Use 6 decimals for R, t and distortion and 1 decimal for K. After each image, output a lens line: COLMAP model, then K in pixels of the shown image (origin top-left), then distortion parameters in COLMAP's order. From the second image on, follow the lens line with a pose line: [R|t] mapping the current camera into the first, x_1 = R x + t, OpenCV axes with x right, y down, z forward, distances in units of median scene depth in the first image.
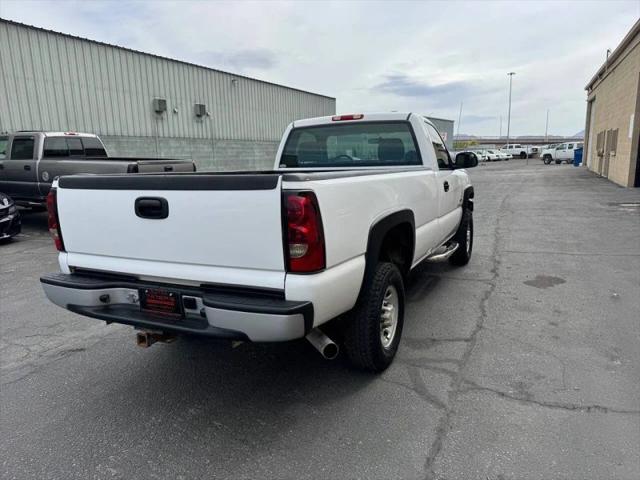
lens RADIAL K [[453.3, 0, 327.3], [0, 453.3, 251.7], [0, 0, 1]] dist [0.044034, -0.046741]
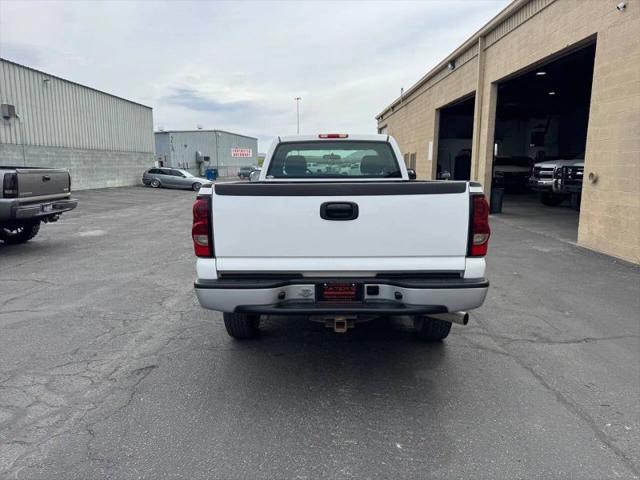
lens RADIAL K [[453.3, 0, 320.1], [0, 453.3, 241.8], [0, 0, 1]] dist [0.044034, -0.046741]
pose [[0.908430, -0.044237, 0.415689, -0.477738], [0.065469, 0.997170, -0.036956, 0.011479], [-0.412878, 0.060787, 0.908756, -0.012124]]
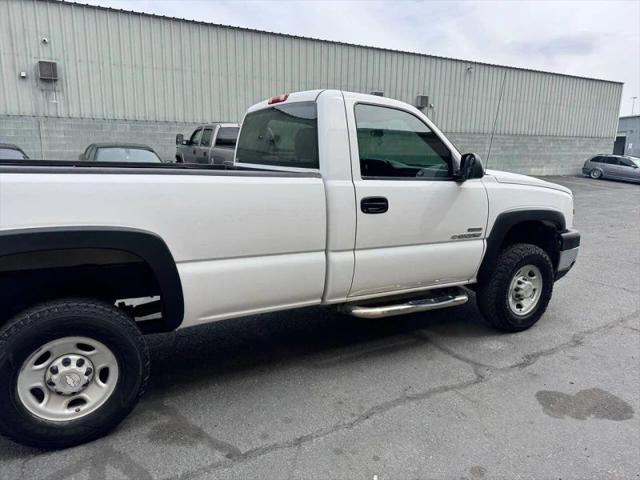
lens RADIAL K [[453.3, 0, 320.0], [0, 453.3, 243.7], [0, 0, 1]] dist [0.044034, -0.046741]
pose [[0.810693, 0.153265, -0.565054, 0.556304], [-0.155494, 0.986830, 0.044578, -0.104212], [0.564445, 0.051724, 0.823849, 0.426654]]
